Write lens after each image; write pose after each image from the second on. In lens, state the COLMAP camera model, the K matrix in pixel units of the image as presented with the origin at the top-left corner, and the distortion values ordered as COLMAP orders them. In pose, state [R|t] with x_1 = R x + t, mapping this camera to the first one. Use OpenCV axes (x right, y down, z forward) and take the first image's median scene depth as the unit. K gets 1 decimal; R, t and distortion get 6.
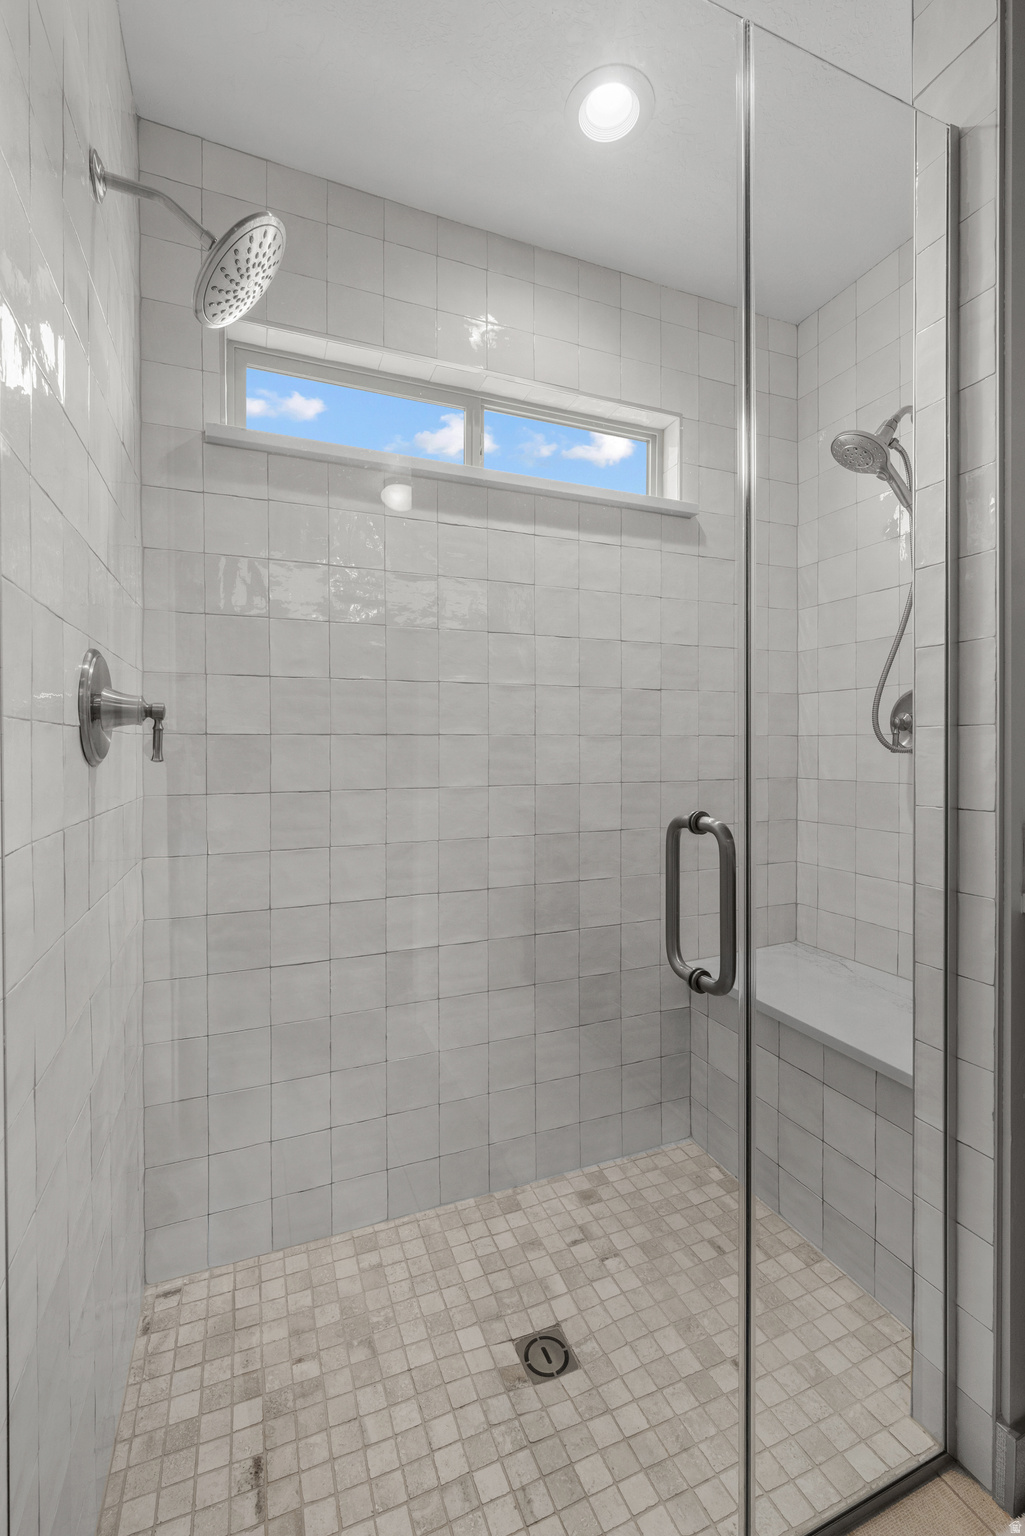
lens RADIAL K [[662.5, 0, 514.8], [0, 662.5, 754.7], [0, 0, 1]] dist [0.003795, 0.000198]
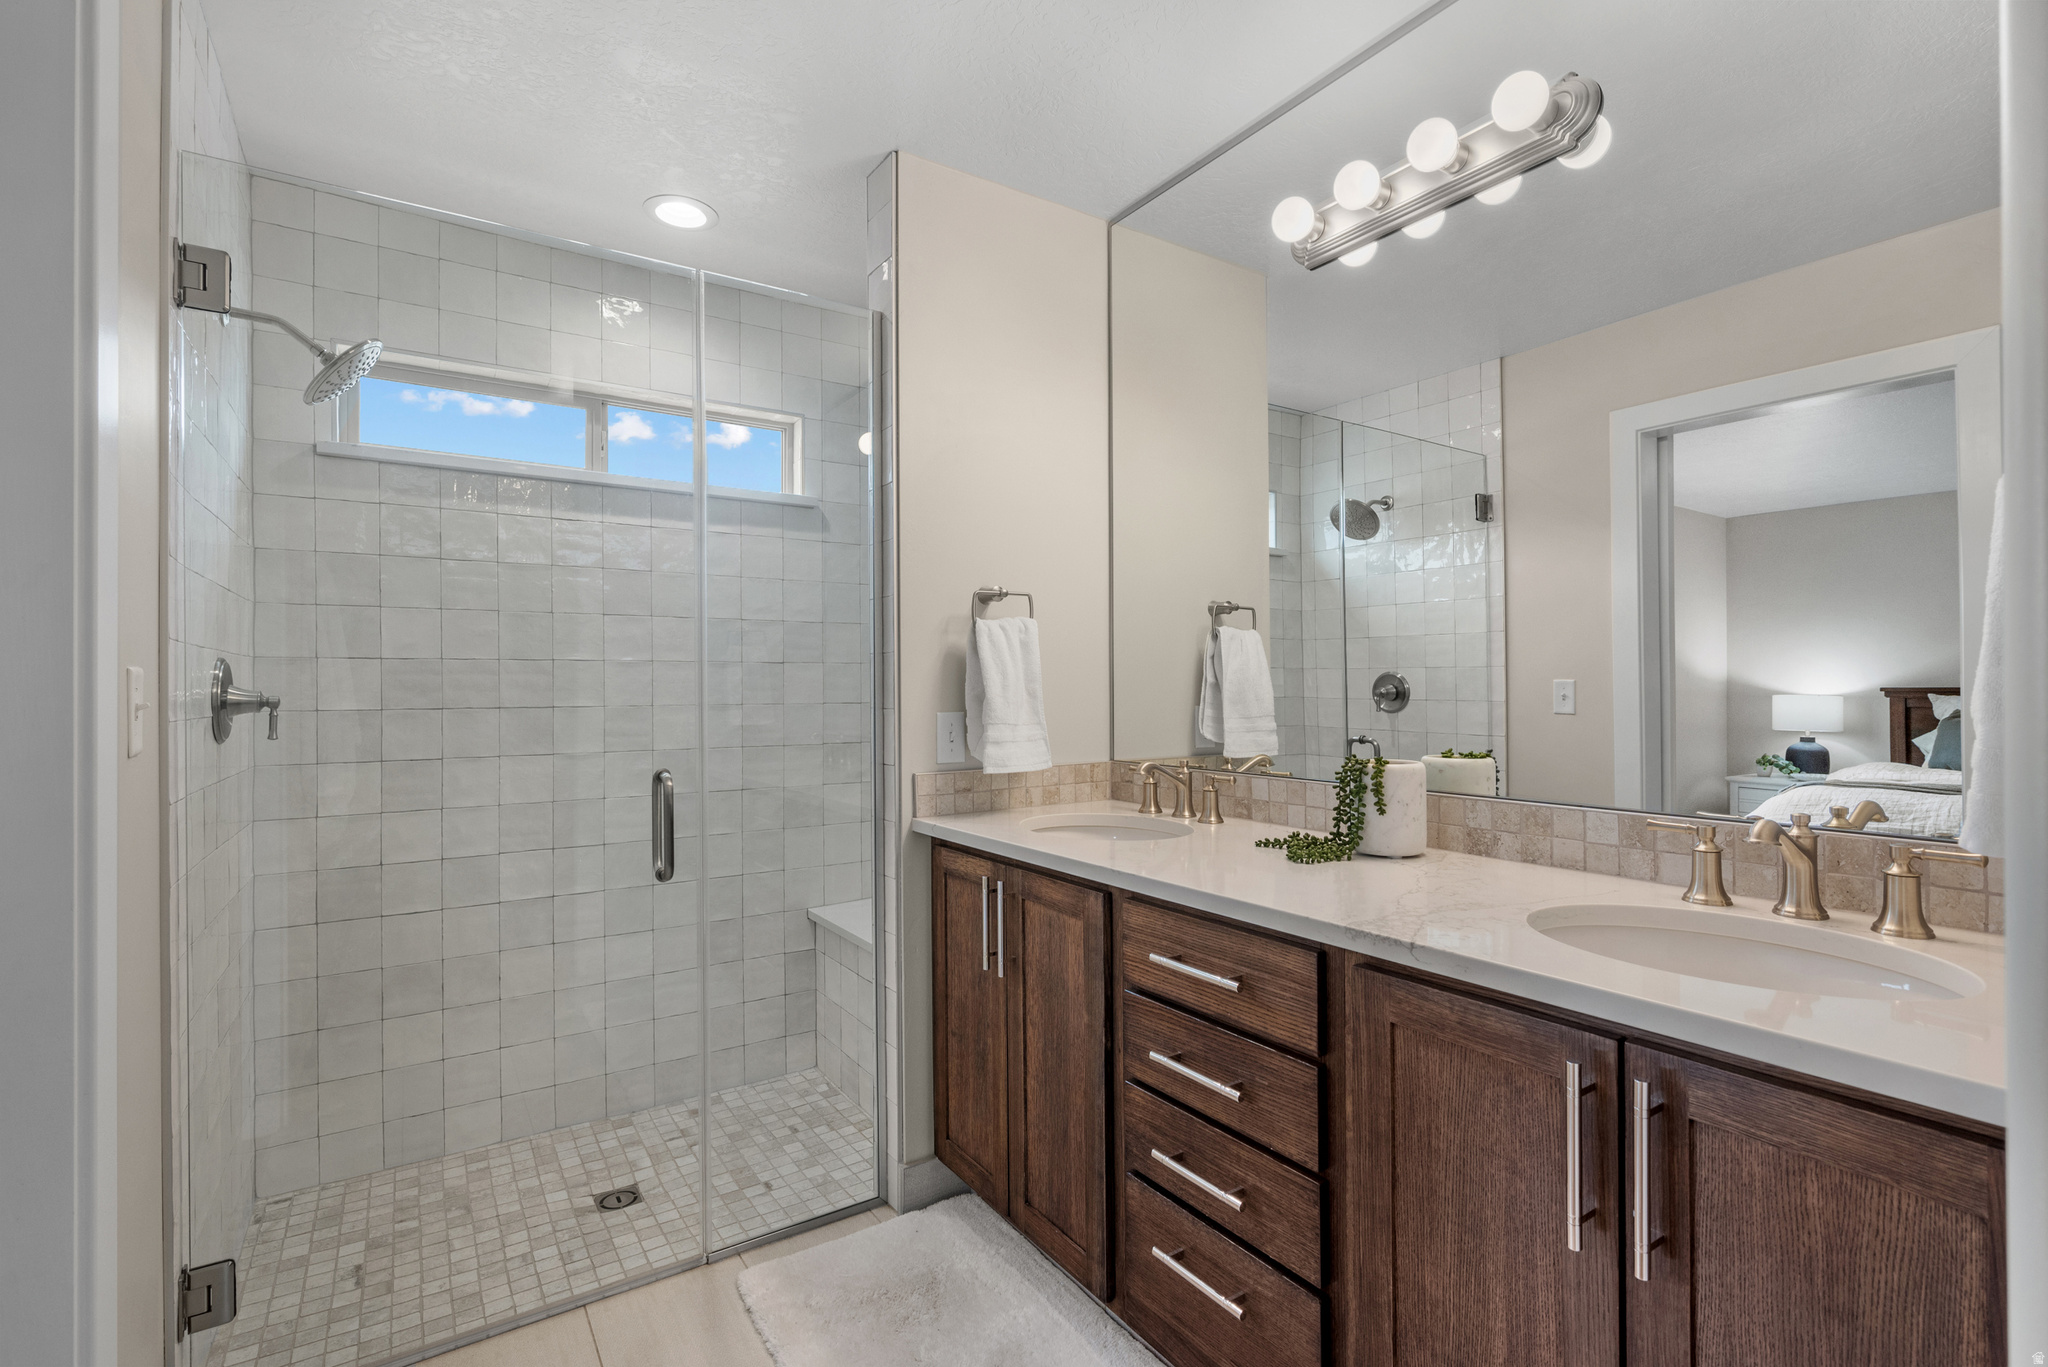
lens RADIAL K [[935.5, 0, 1030.1], [0, 935.5, 694.8], [0, 0, 1]] dist [-0.000725, -0.000053]
pose [[0.978820, -0.001005, 0.204718, 0.413688], [0.002226, 0.999981, -0.005737, -0.046973], [-0.204708, 0.006072, 0.978804, -0.840248]]
